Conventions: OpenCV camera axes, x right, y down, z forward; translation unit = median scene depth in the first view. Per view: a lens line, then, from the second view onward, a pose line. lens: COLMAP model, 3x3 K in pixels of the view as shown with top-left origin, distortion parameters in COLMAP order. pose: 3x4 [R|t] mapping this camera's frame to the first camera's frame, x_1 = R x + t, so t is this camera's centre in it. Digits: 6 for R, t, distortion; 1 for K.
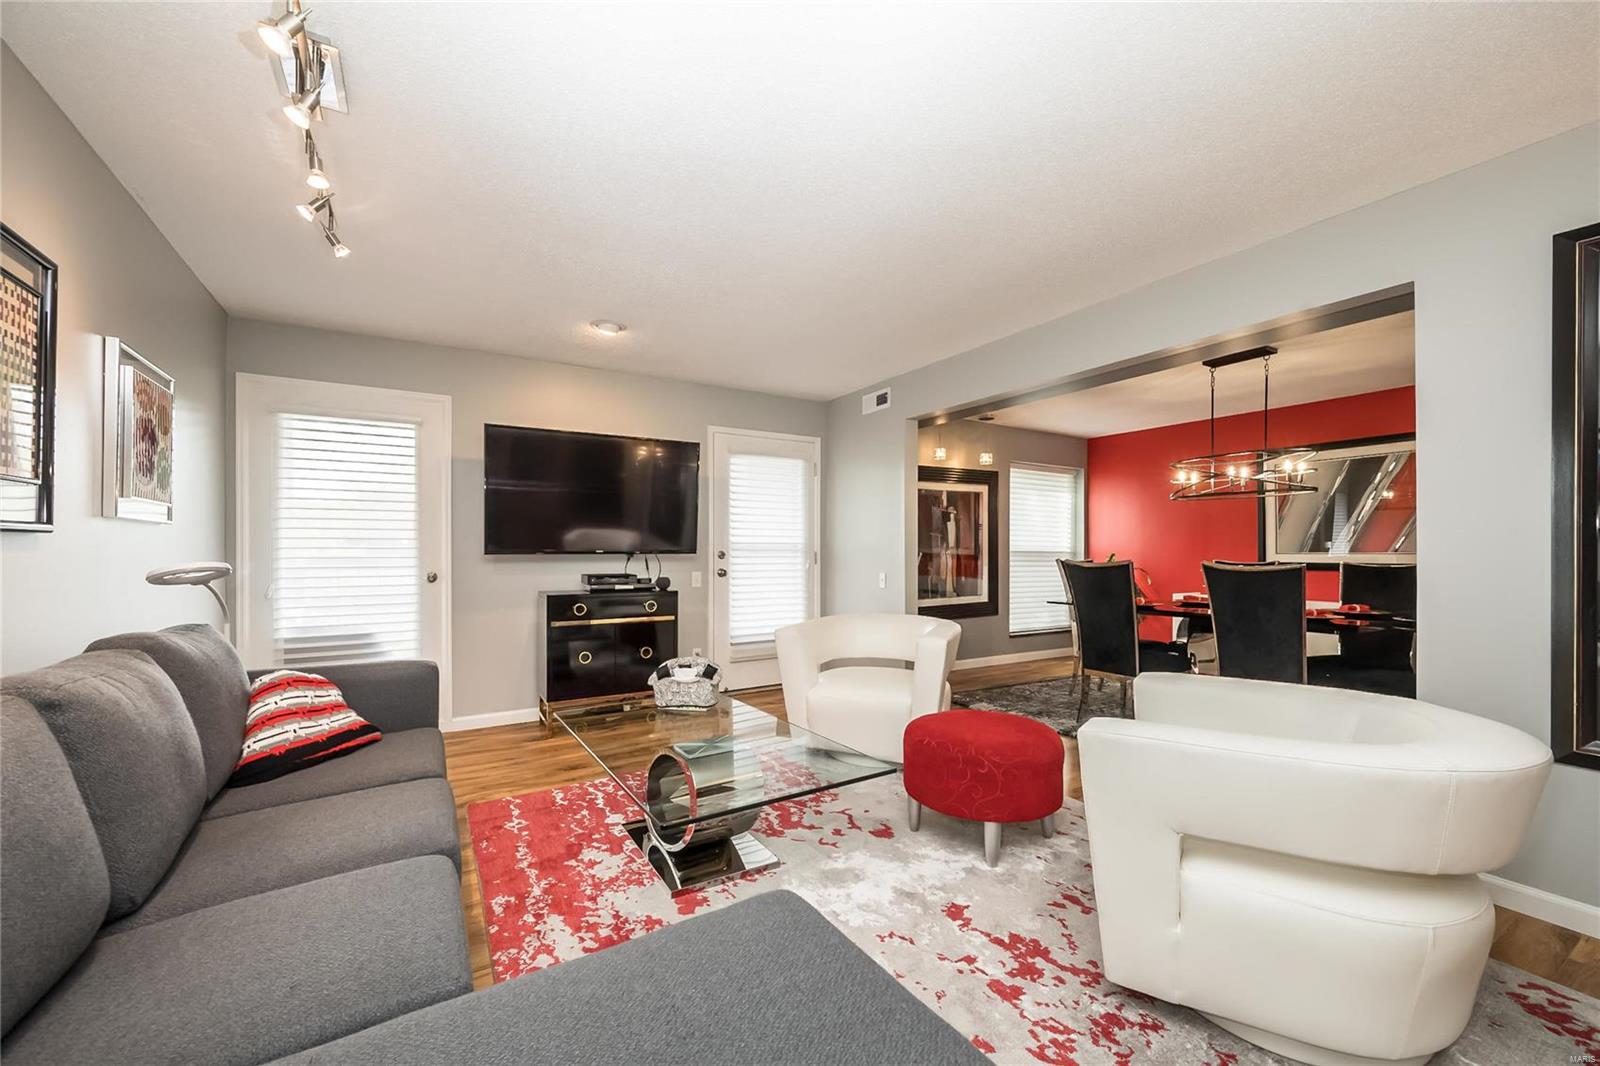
lens RADIAL K [[666.6, 0, 826.8], [0, 666.6, 537.7], [0, 0, 1]] dist [0.031629, -0.000567]
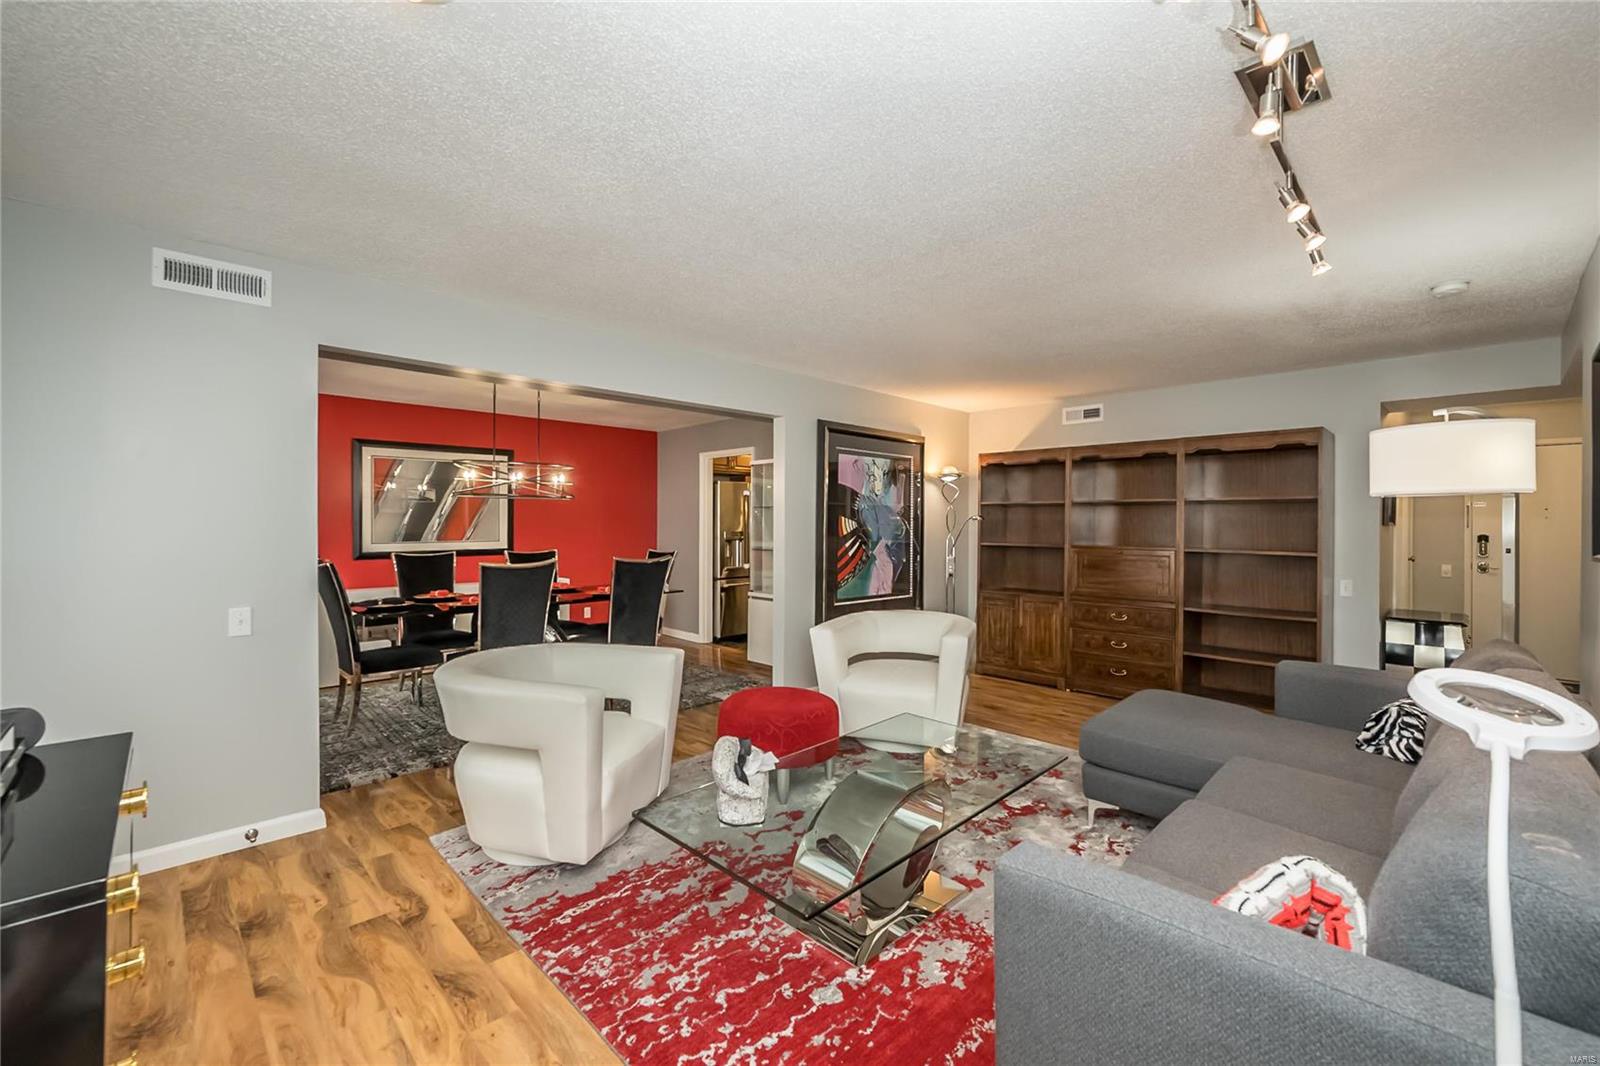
lens RADIAL K [[666.6, 0, 808.1], [0, 666.6, 525.6], [0, 0, 1]] dist [0.031629, -0.000567]
pose [[-0.233012, -0.010890, 0.972413, -0.917298], [-0.017475, 0.999823, 0.007009, -0.045420], [-0.972317, -0.015360, -0.233161, 1.137239]]
